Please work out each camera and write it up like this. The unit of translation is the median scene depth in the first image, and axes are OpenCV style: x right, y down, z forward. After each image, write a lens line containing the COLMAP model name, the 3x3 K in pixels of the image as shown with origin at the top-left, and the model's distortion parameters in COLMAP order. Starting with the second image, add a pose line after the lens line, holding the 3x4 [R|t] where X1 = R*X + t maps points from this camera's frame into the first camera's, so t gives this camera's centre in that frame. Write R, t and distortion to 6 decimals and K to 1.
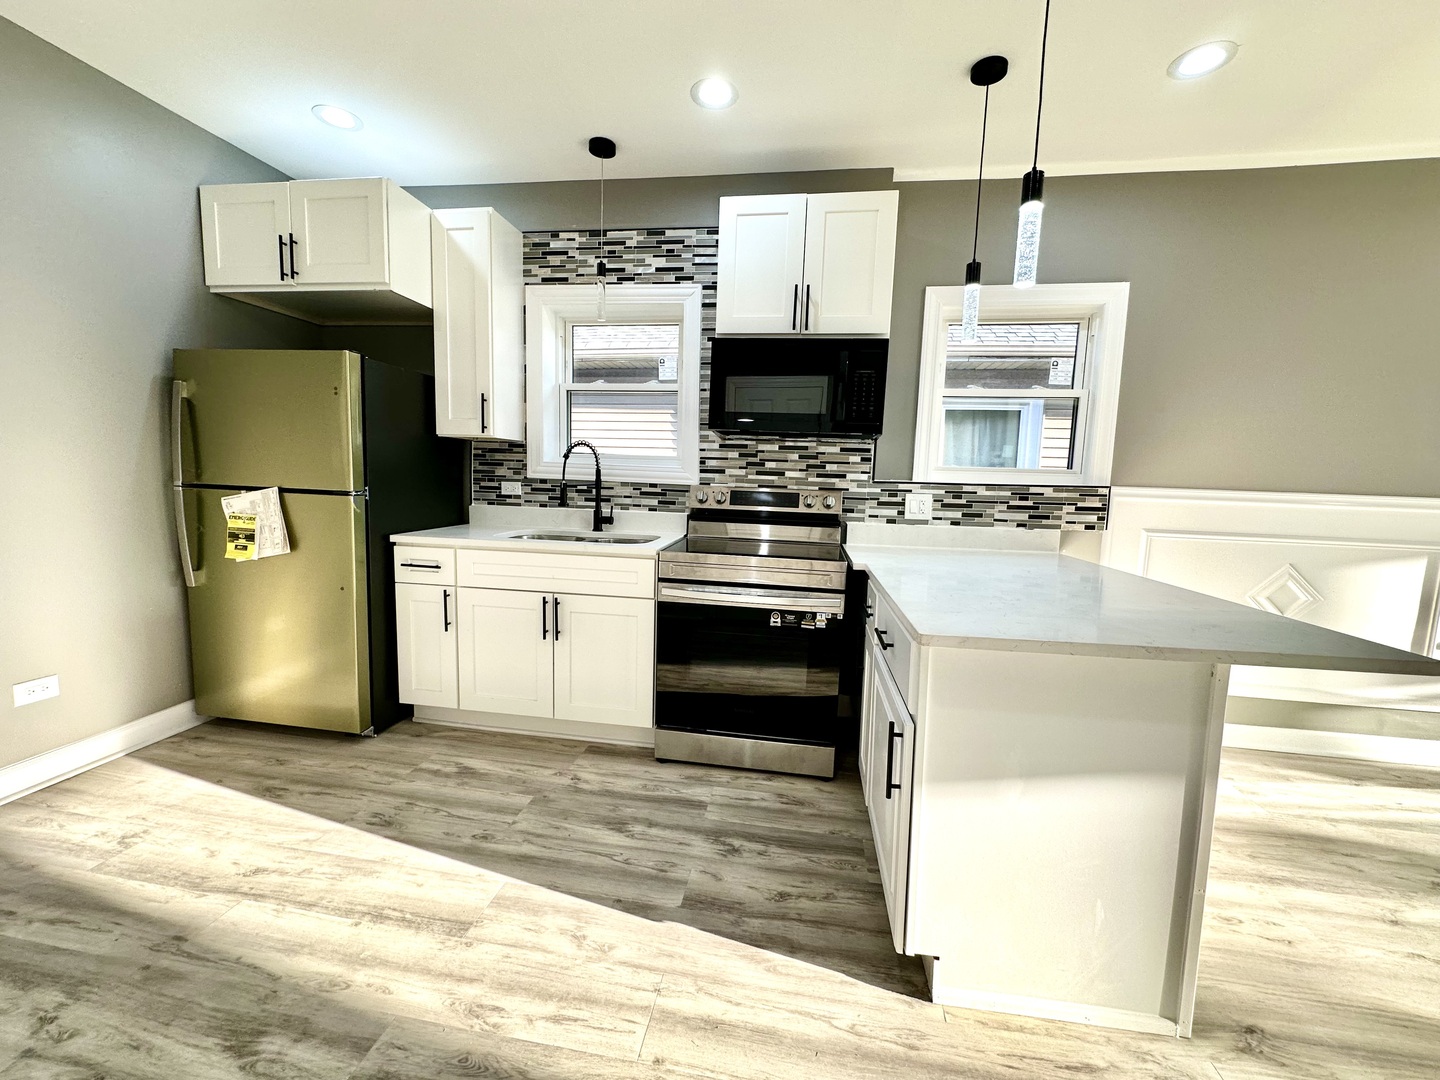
lens RADIAL K [[576.5, 0, 718.9], [0, 576.5, 538.0], [0, 0, 1]] dist [-0.002968, 0.000538]
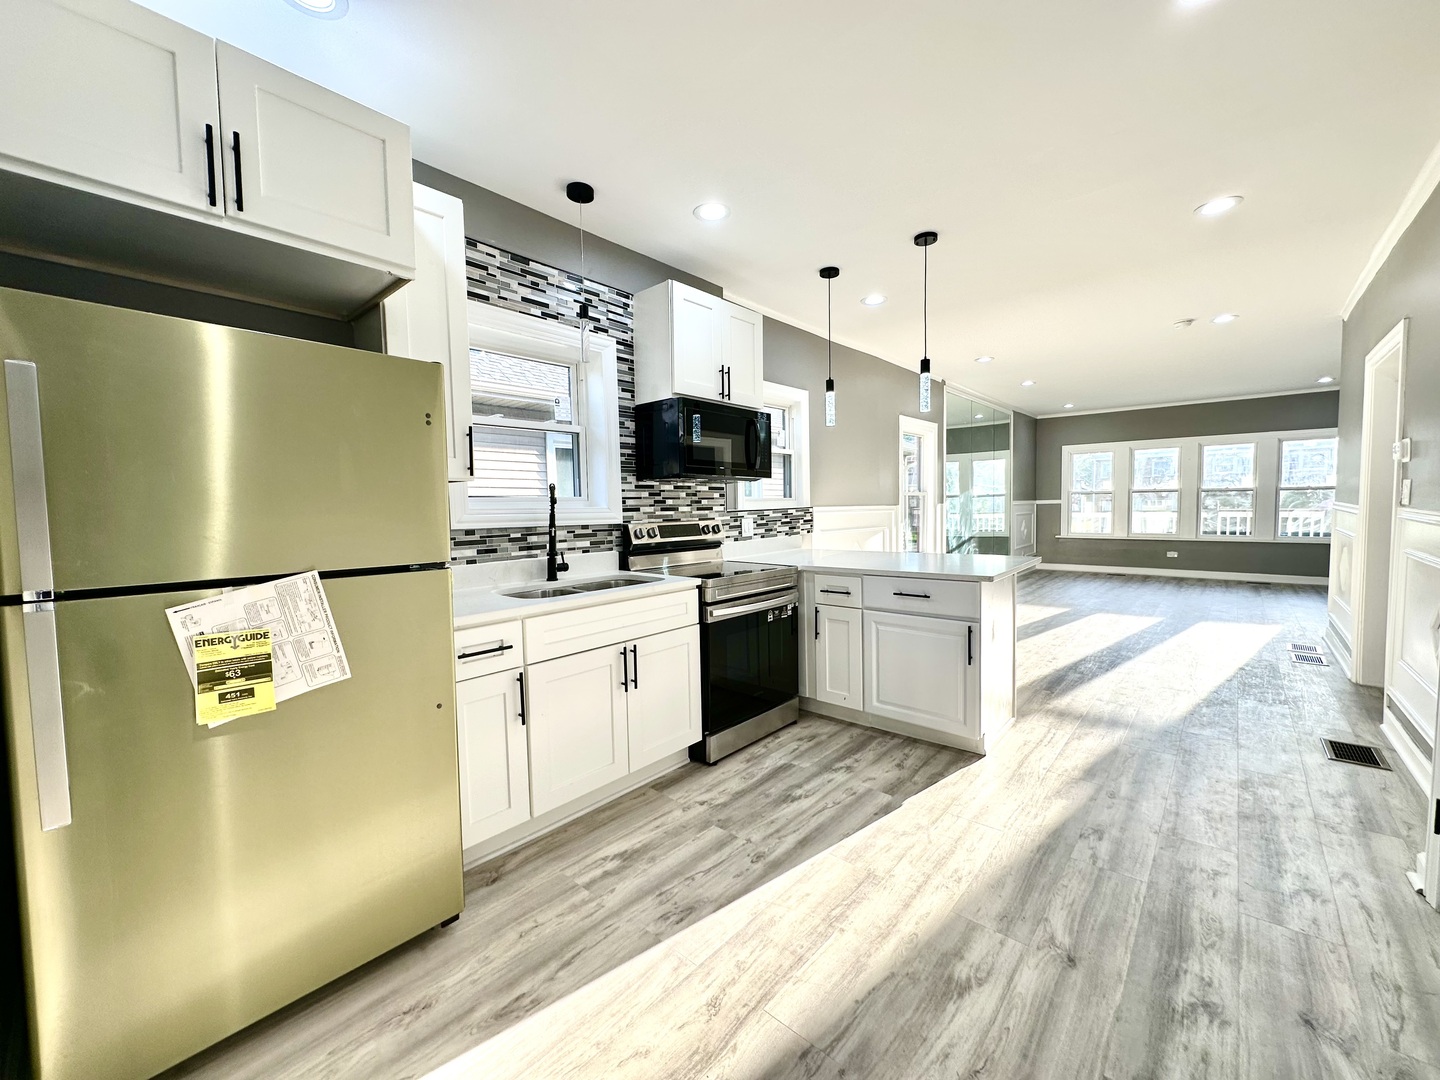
lens RADIAL K [[576.5, 0, 721.9], [0, 576.5, 536.5], [0, 0, 1]] dist [-0.002968, 0.000538]
pose [[0.537720, -0.087789, 0.838540, -1.026631], [0.128543, 0.991474, 0.021371, -0.082156], [-0.833267, 0.096297, 0.544420, 0.330934]]
